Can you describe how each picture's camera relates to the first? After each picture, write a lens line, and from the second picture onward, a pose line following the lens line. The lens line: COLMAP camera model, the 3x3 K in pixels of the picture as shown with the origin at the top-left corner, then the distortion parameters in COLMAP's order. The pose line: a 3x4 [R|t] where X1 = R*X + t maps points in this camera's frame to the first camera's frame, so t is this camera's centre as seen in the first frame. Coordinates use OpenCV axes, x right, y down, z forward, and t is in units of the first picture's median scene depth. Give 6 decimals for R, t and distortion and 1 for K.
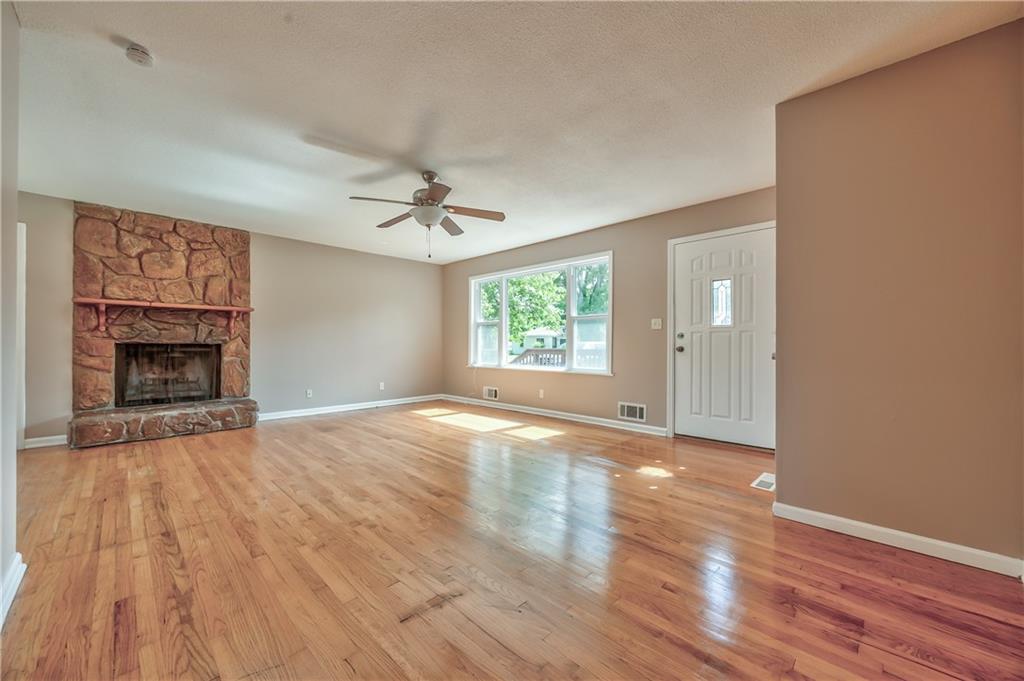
lens RADIAL K [[390.8, 0, 511.6], [0, 390.8, 344.8], [0, 0, 1]] dist [-0.002824, -0.000566]
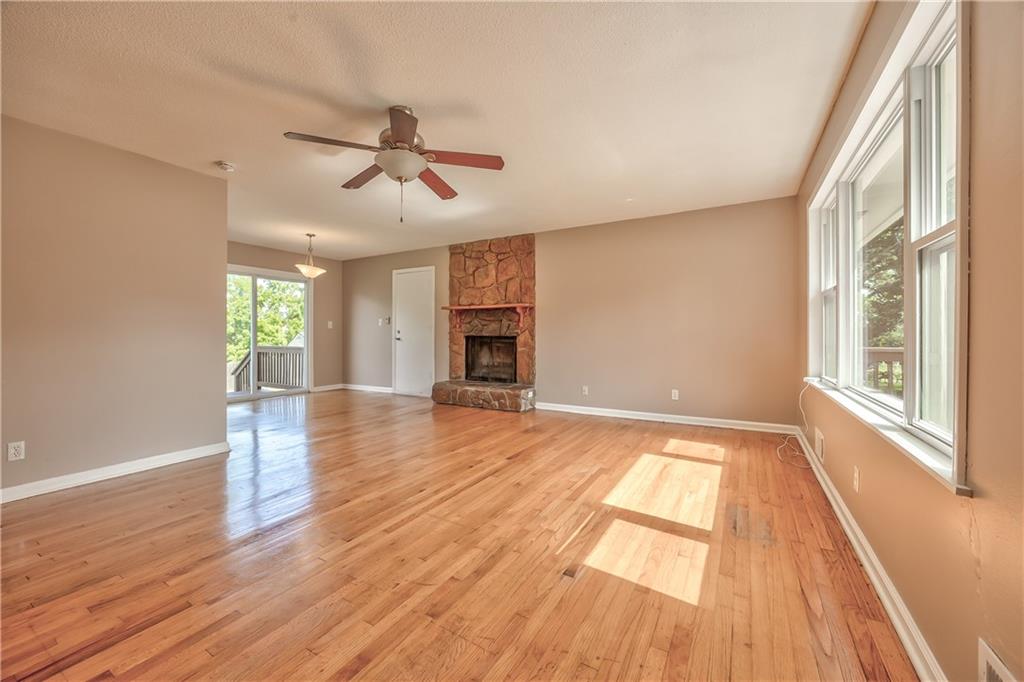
lens RADIAL K [[390.8, 0, 515.3], [0, 390.8, 331.9], [0, 0, 1]] dist [-0.002824, -0.000566]
pose [[0.253526, -0.009230, -0.967285, 0.412013], [-0.000369, 0.999953, -0.009638, -0.004235], [0.967328, 0.002801, 0.253511, 0.753250]]
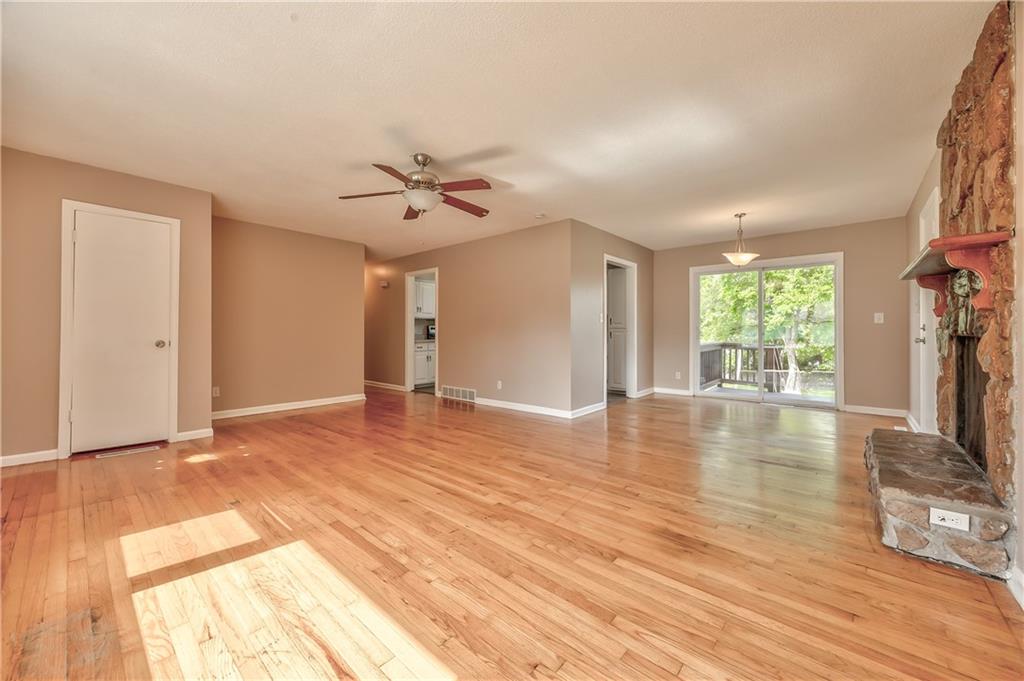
lens RADIAL K [[390.8, 0, 514.9], [0, 390.8, 332.9], [0, 0, 1]] dist [-0.002824, -0.000566]
pose [[-0.997657, -0.002486, -0.068375, -0.266930], [-0.002612, 0.999995, 0.001763, -0.006988], [0.068370, 0.001938, -0.997658, 1.436544]]
